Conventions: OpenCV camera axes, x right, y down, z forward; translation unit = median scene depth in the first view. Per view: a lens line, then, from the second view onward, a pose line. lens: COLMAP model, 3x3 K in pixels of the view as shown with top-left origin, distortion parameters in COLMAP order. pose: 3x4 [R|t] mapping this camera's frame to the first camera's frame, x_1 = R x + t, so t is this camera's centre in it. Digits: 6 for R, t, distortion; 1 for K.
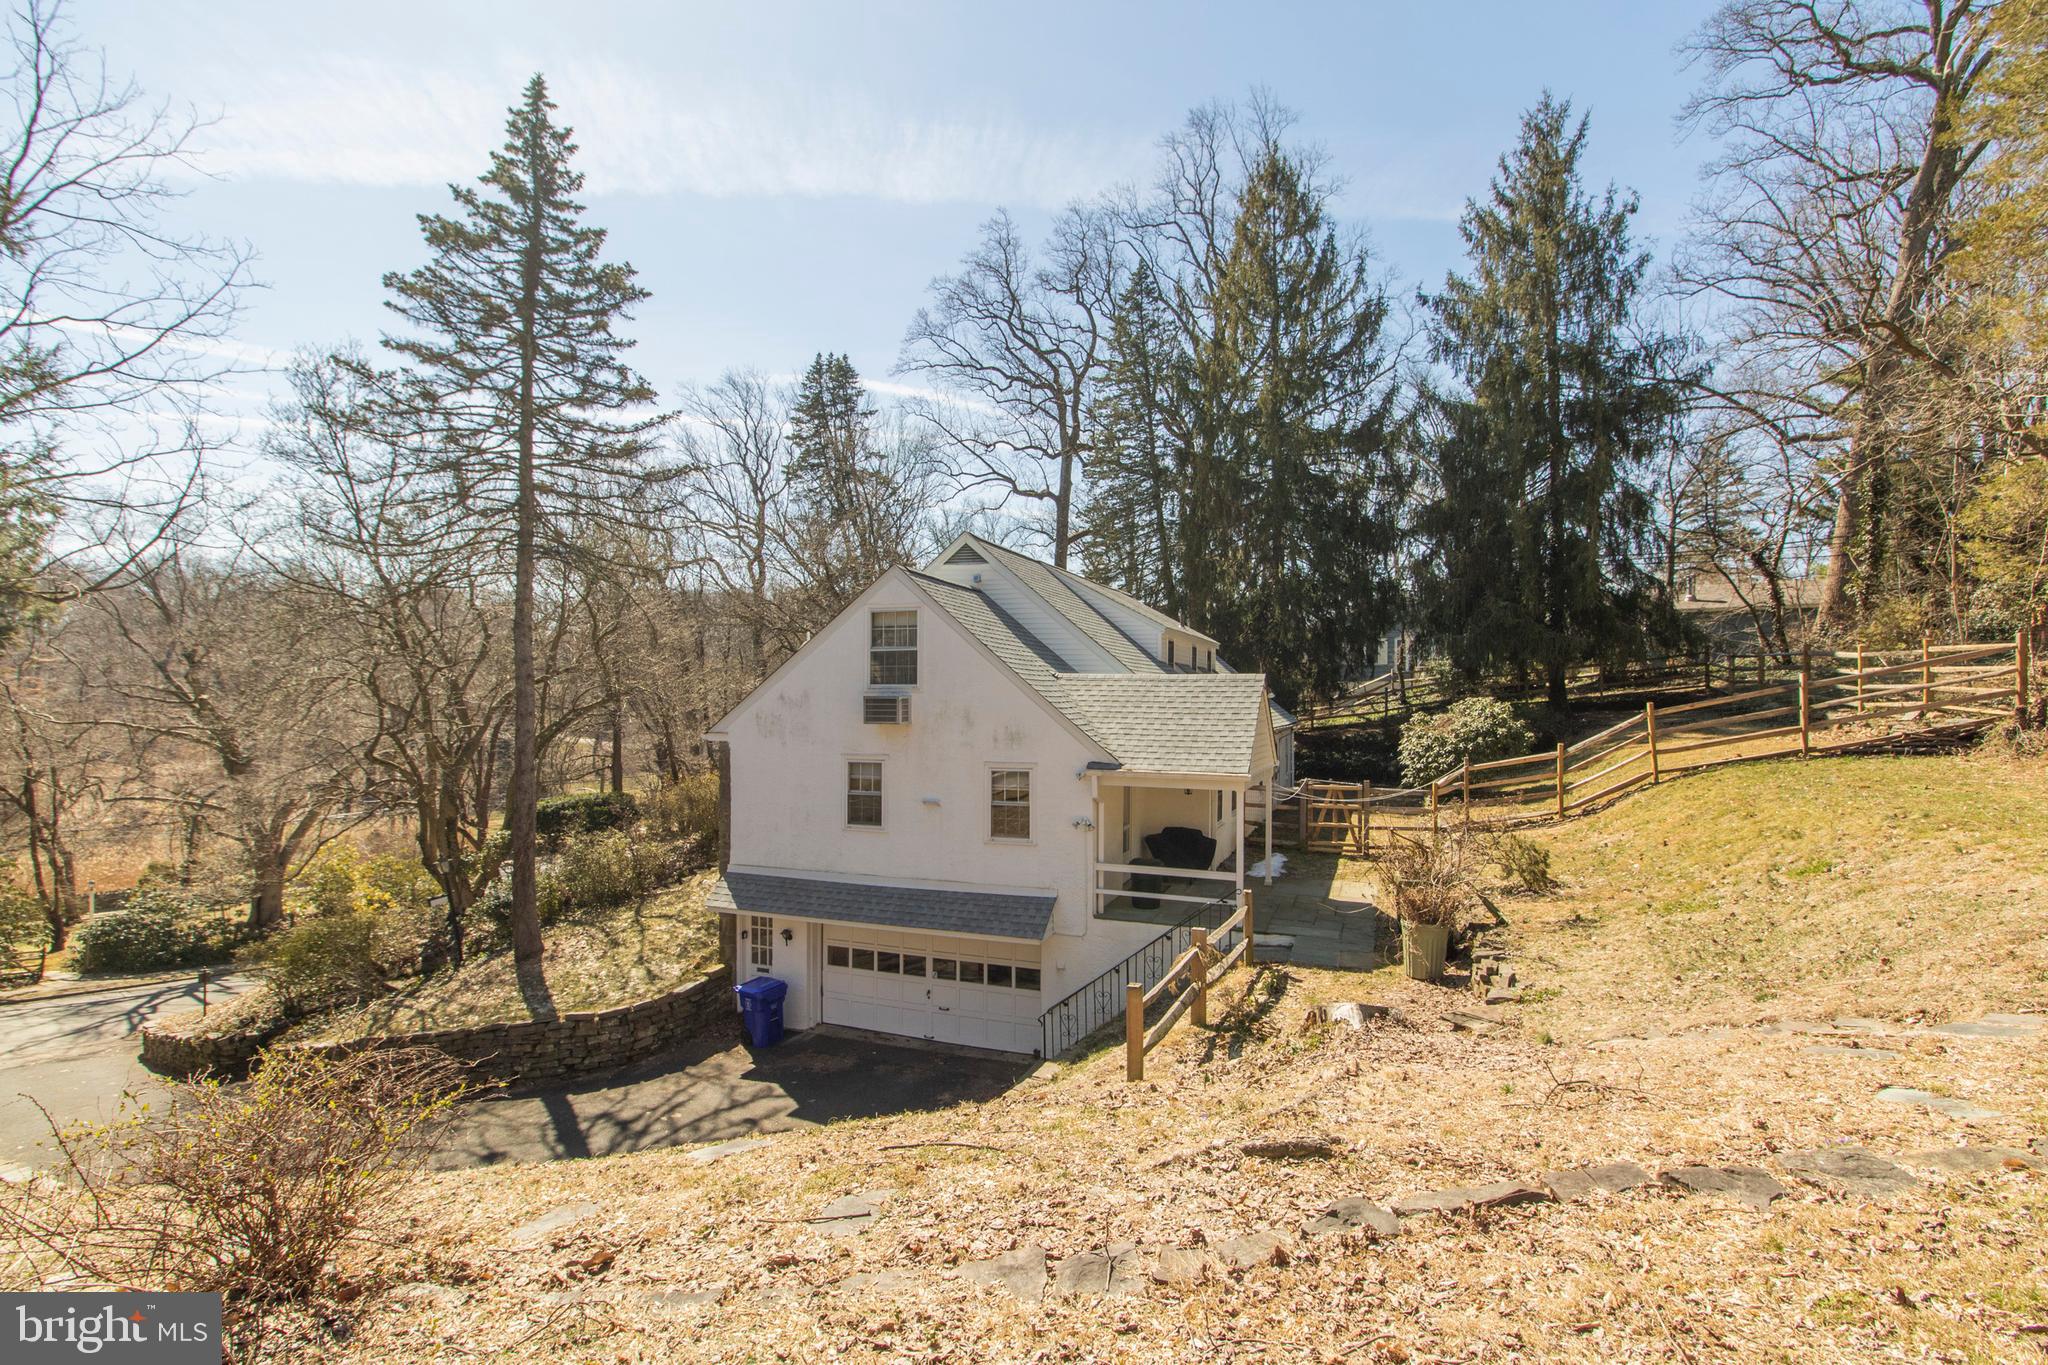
lens RADIAL K [[965.2, 0, 1024.0], [0, 965.2, 682.5], [0, 0, 1]] dist [0.008819, -0.000151]
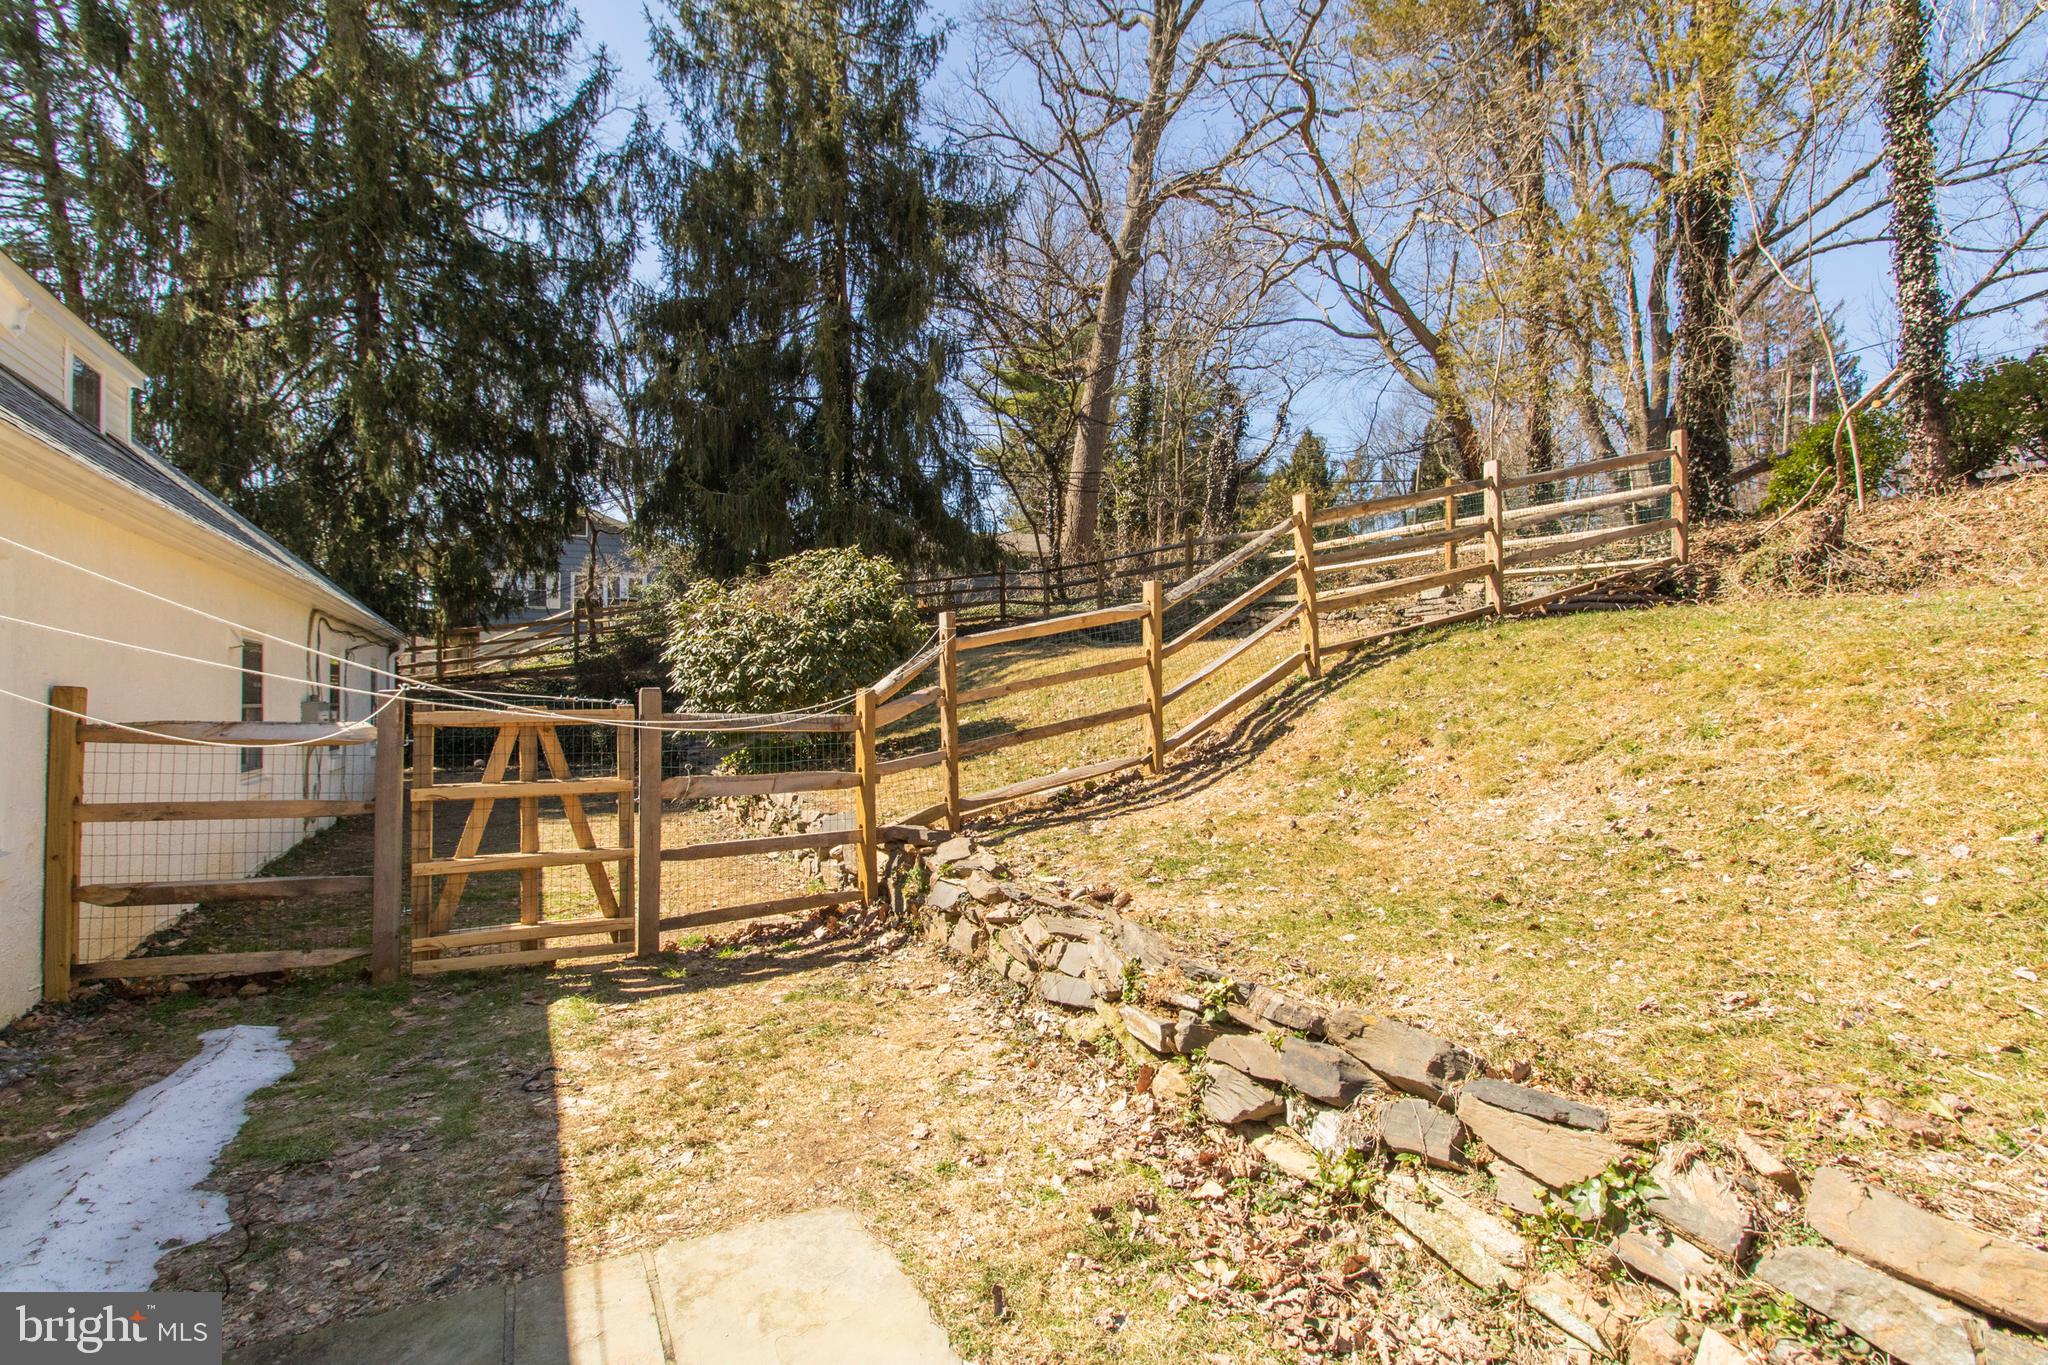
lens RADIAL K [[965.2, 0, 1024.0], [0, 965.2, 682.5], [0, 0, 1]] dist [0.008819, -0.000151]
pose [[0.668947, 0.014618, 0.743166, 0.223347], [-0.008052, 0.999890, -0.012420, 0.104874], [-0.743266, 0.002325, 0.668992, 0.747272]]
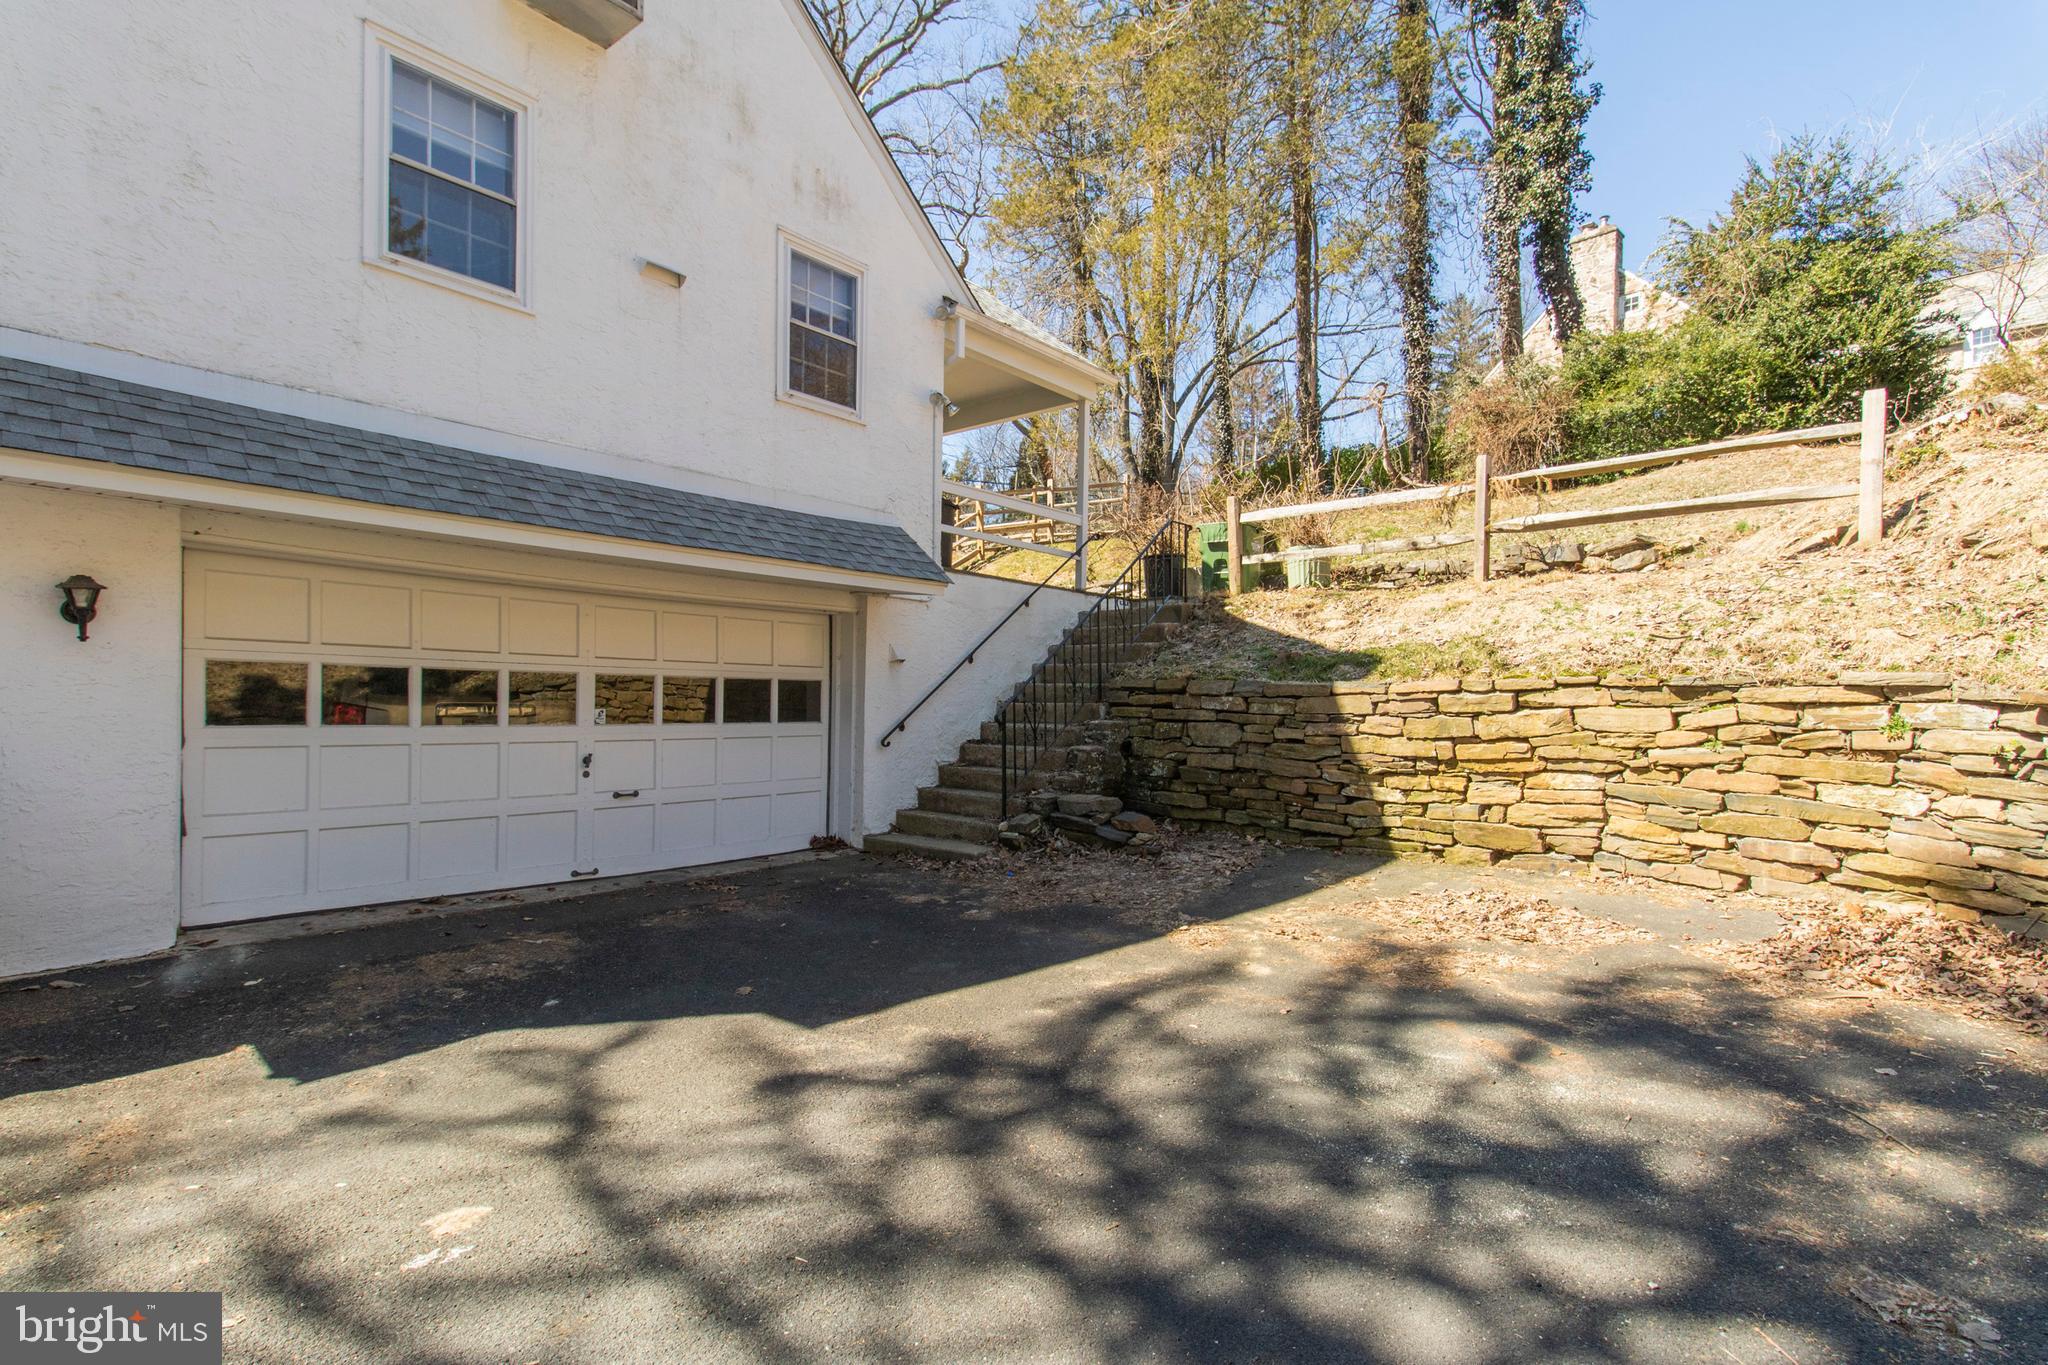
lens RADIAL K [[965.2, 0, 1024.0], [0, 965.2, 682.5], [0, 0, 1]] dist [0.008819, -0.000151]
pose [[0.320032, 0.012287, 0.947327, -0.332760], [-0.032619, 0.999466, -0.001944, 0.225863], [-0.946845, -0.030279, 0.320262, 0.560767]]
